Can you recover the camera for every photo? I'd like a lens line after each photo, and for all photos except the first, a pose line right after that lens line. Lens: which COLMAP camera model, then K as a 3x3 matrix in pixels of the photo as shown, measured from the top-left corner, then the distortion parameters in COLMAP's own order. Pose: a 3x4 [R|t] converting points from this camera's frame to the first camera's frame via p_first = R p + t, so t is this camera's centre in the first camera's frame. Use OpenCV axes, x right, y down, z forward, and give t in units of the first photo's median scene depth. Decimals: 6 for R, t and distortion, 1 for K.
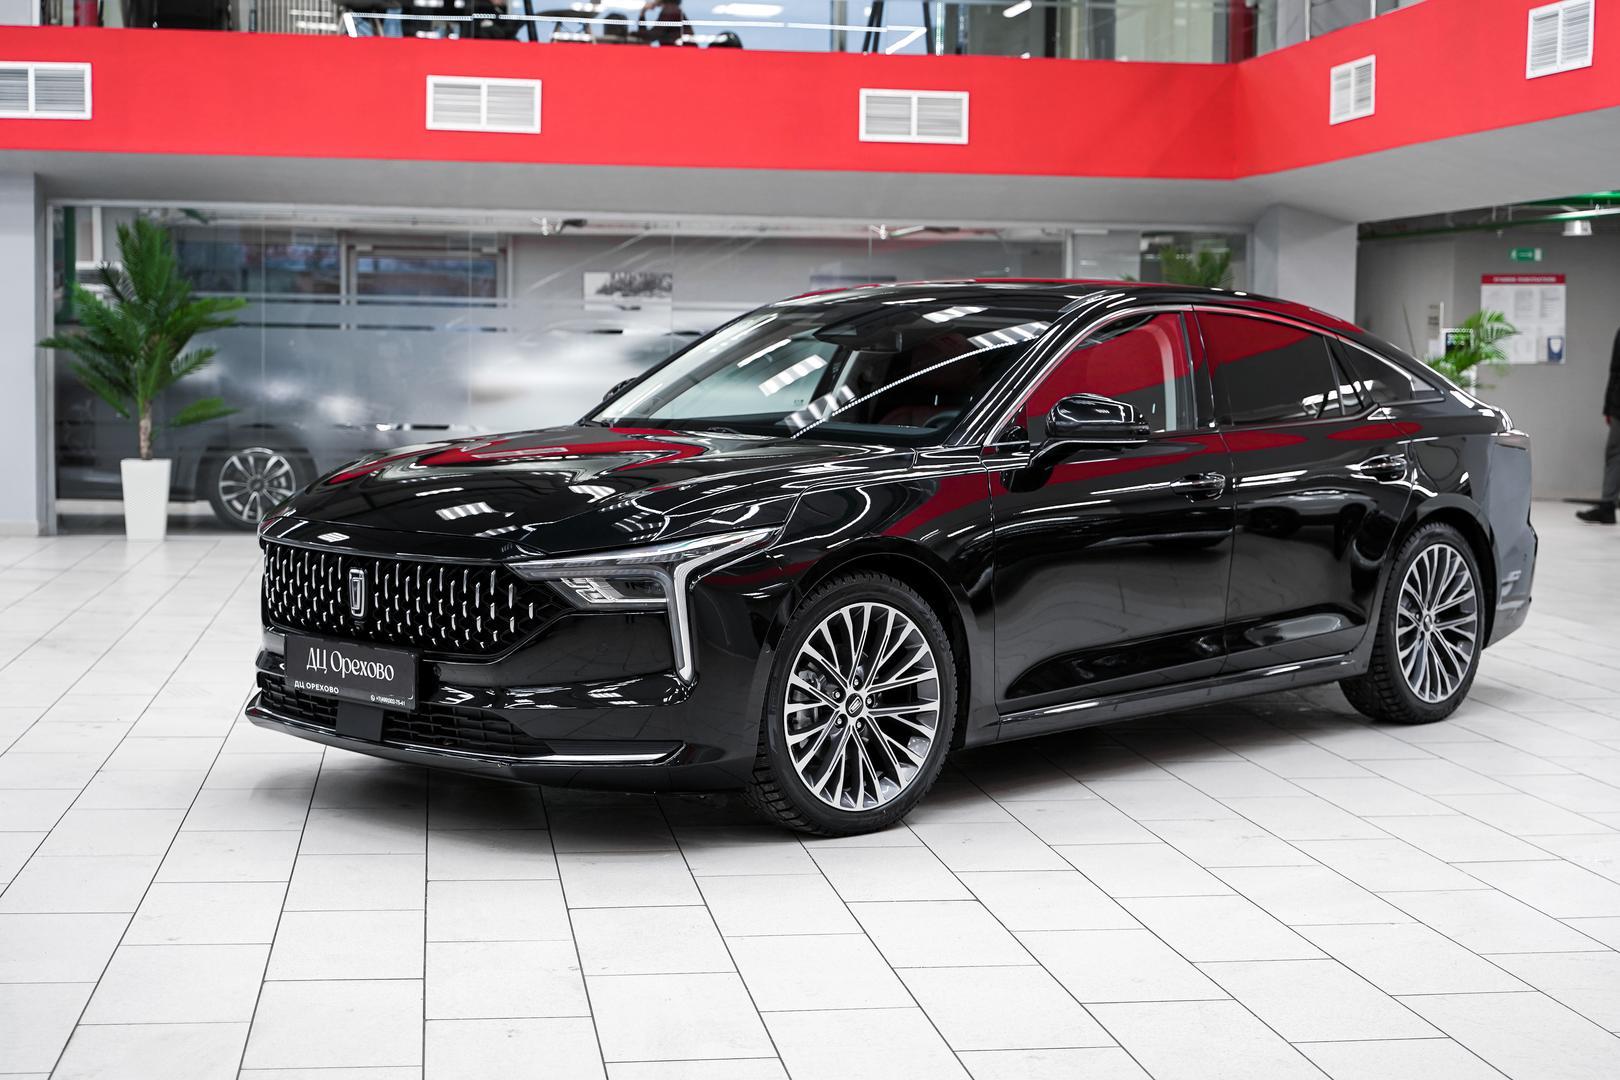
lens RADIAL K [[2541.1, 0, 811.2], [0, 2541.1, 483.0], [0, 0, 1]] dist [0.008658, -0.042374]
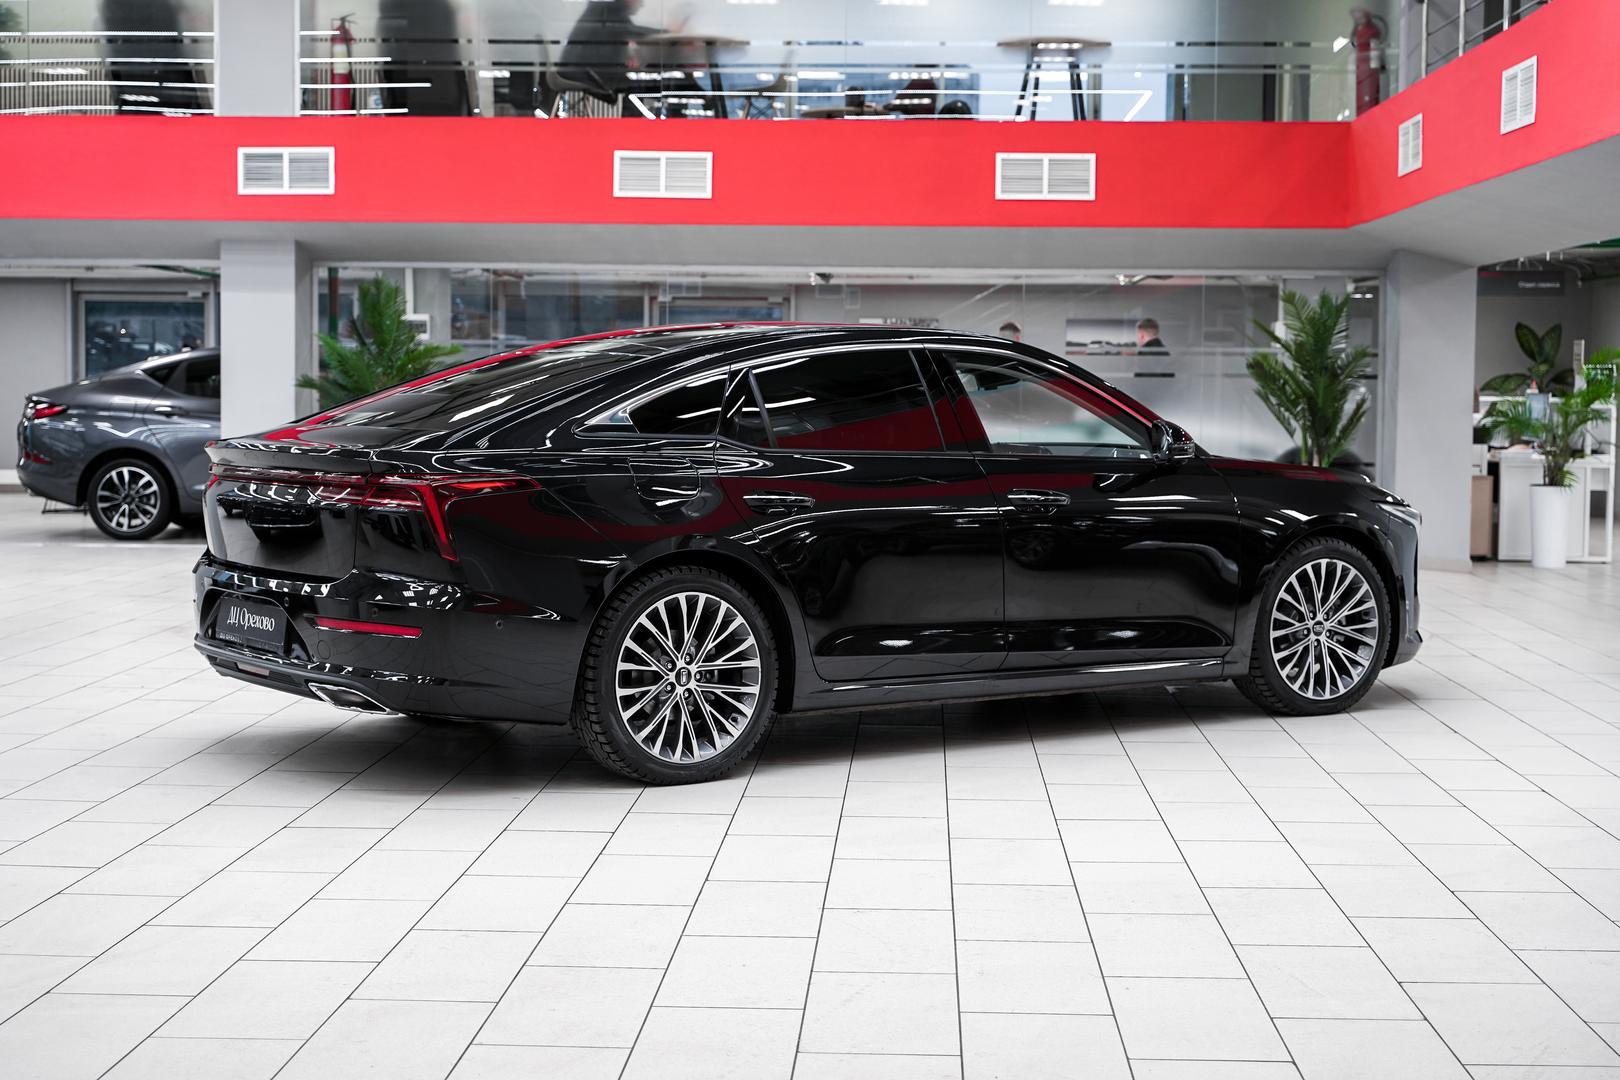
lens RADIAL K [[2376.8, 0, 810.0], [0, 2376.8, 540.0], [0, 0, 1]] dist [-0.002024, -0.032294]
pose [[0.981161, 0.008498, -0.193003, 0.144807], [-0.006322, 0.999909, 0.011890, 0.003163], [0.193086, -0.010446, 0.981126, -0.042752]]
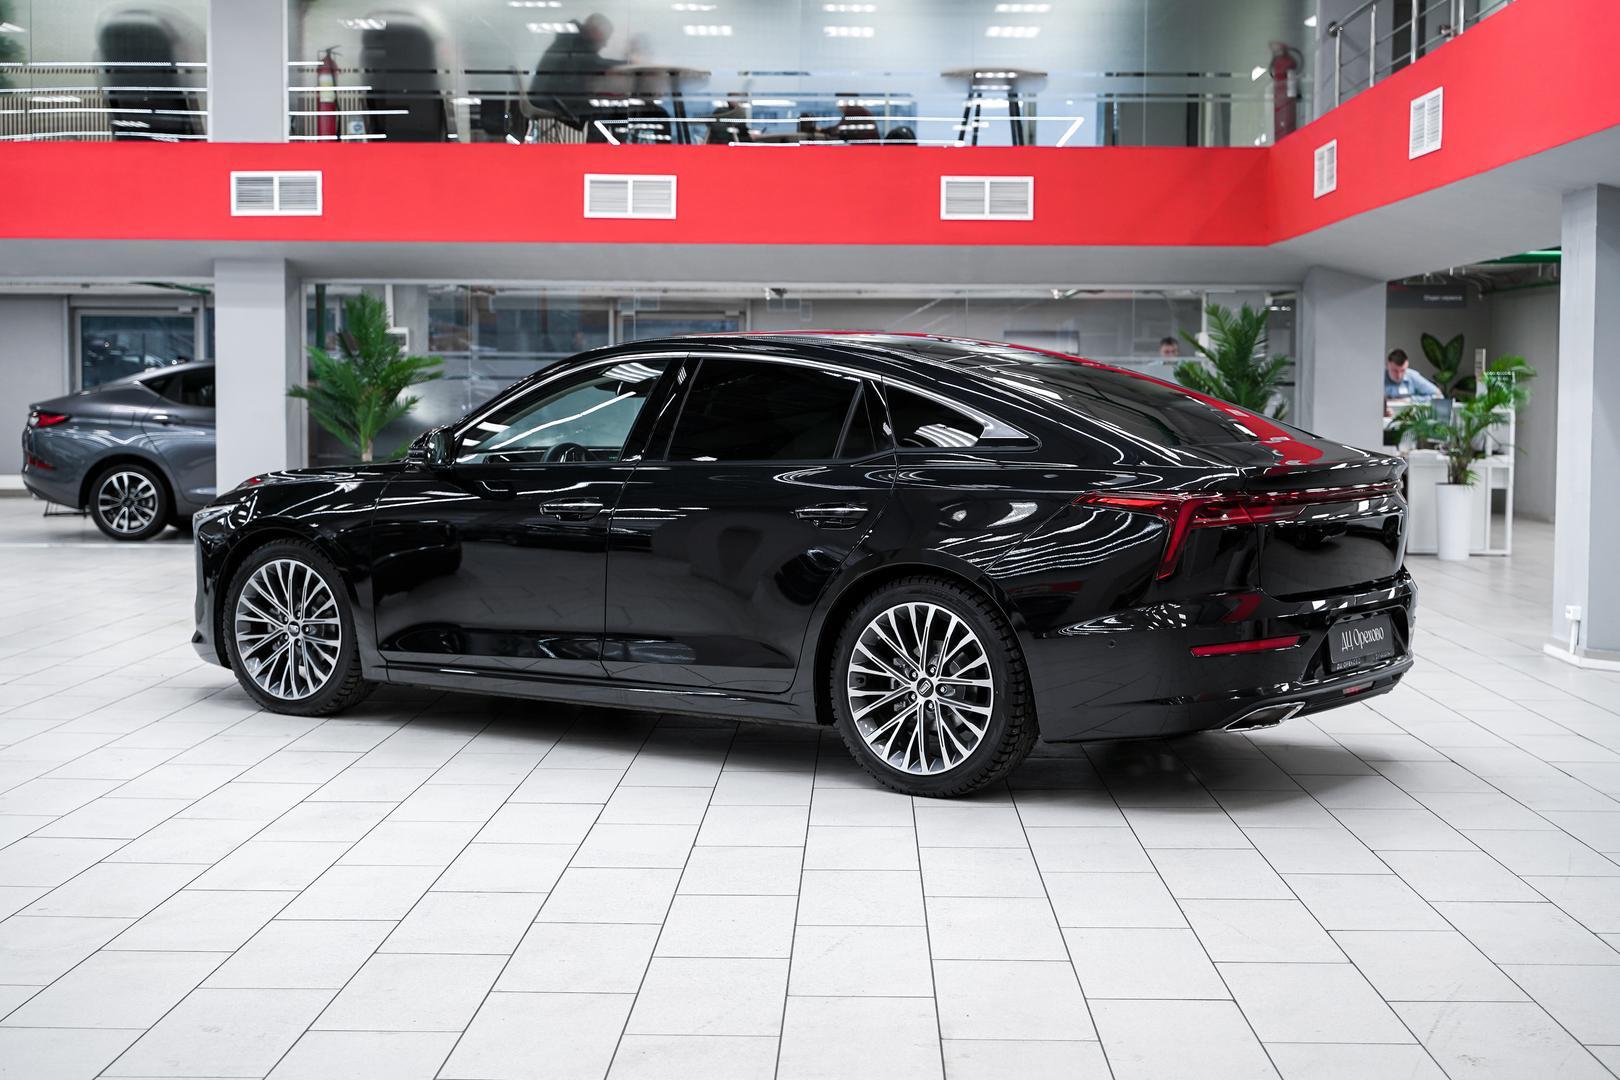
lens RADIAL K [[2239.0, 0, 811.2], [0, 2239.0, 556.2], [0, 0, 1]] dist [-0.006016, 0.002858]
pose [[0.985436, 0.005214, -0.169969, 0.142027], [-0.001969, 0.999813, 0.019258, 0.004038], [0.170038, -0.018643, 0.985261, -0.055098]]
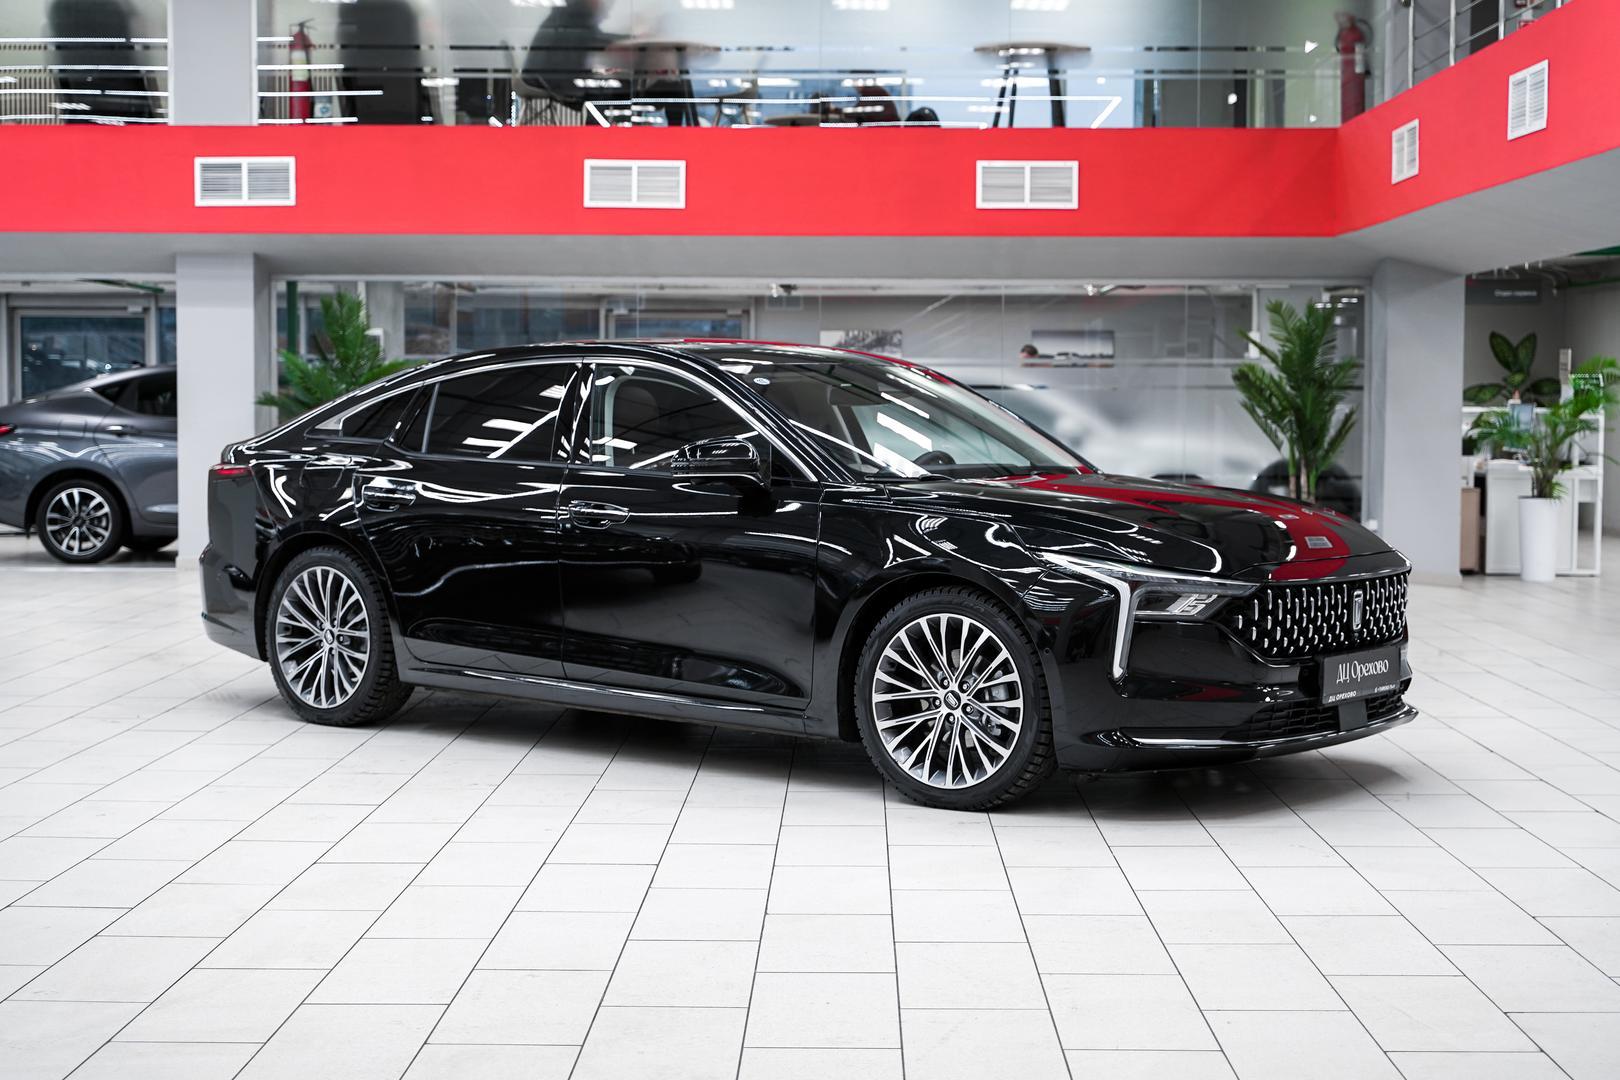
lens RADIAL K [[2430.7, 0, 805.2], [0, 2430.7, 544.3], [0, 0, 1]] dist [0.004151, -0.037204]
pose [[0.985951, 0.000354, -0.167033, 0.123421], [0.000745, 0.999979, 0.006514, 0.002681], [0.167032, -0.006547, 0.985930, -0.042304]]
